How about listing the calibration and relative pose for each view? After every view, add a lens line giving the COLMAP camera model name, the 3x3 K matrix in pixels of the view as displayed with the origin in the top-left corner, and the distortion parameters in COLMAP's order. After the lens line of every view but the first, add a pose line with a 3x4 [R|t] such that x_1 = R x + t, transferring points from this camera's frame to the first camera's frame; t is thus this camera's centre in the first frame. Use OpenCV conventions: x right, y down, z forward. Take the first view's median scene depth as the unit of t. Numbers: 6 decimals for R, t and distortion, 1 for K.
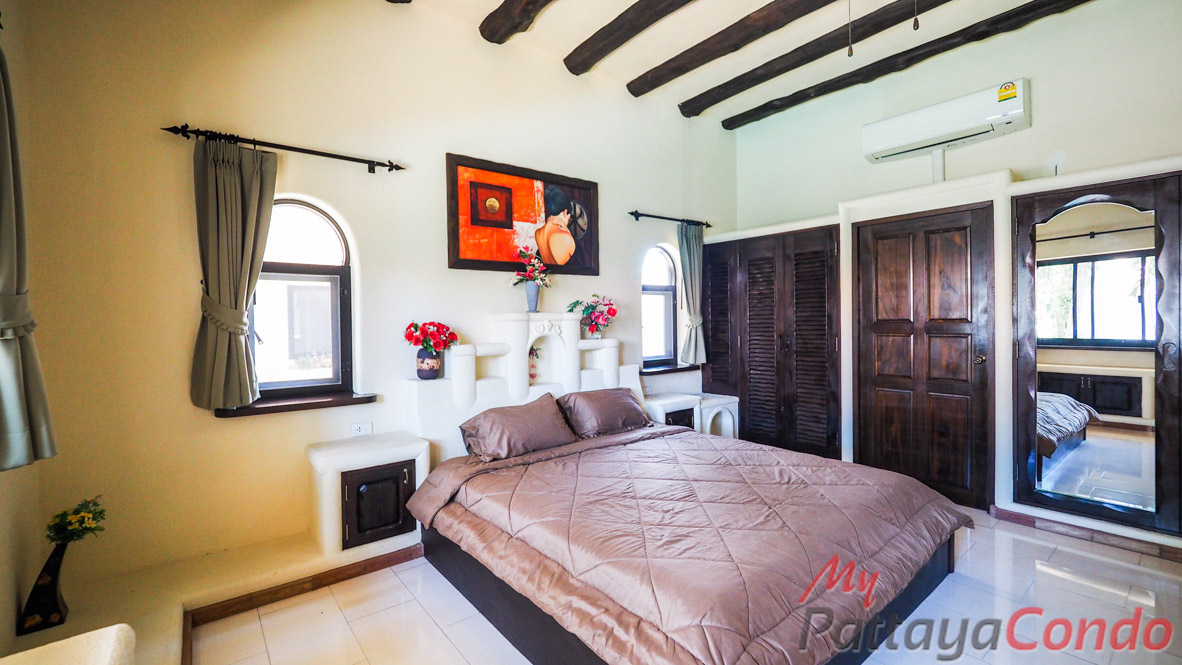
lens RADIAL K [[495.5, 0, 572.8], [0, 495.5, 328.3], [0, 0, 1]] dist [-0.000823, -0.000288]
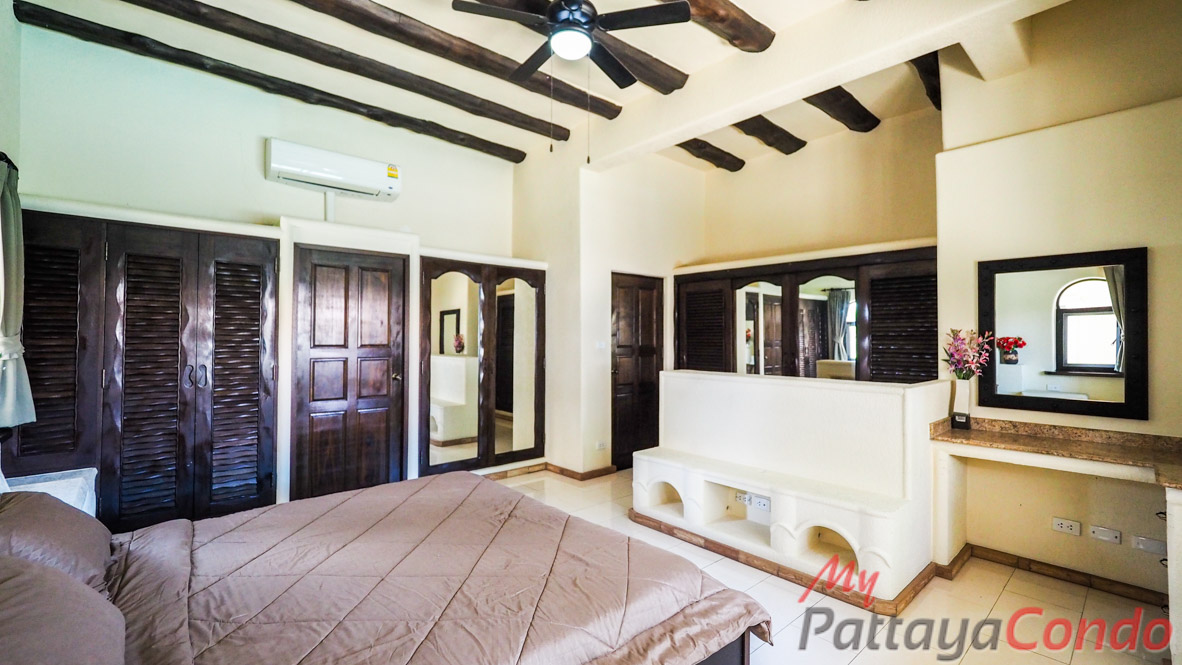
lens RADIAL K [[499.9, 0, 573.8], [0, 499.9, 329.5], [0, 0, 1]] dist [0.010422, -0.000440]
pose [[-0.047984, 0.029373, 0.998416, -0.442847], [0.012688, 0.999505, -0.028795, -0.013640], [-0.998768, 0.011287, -0.048332, 0.560383]]
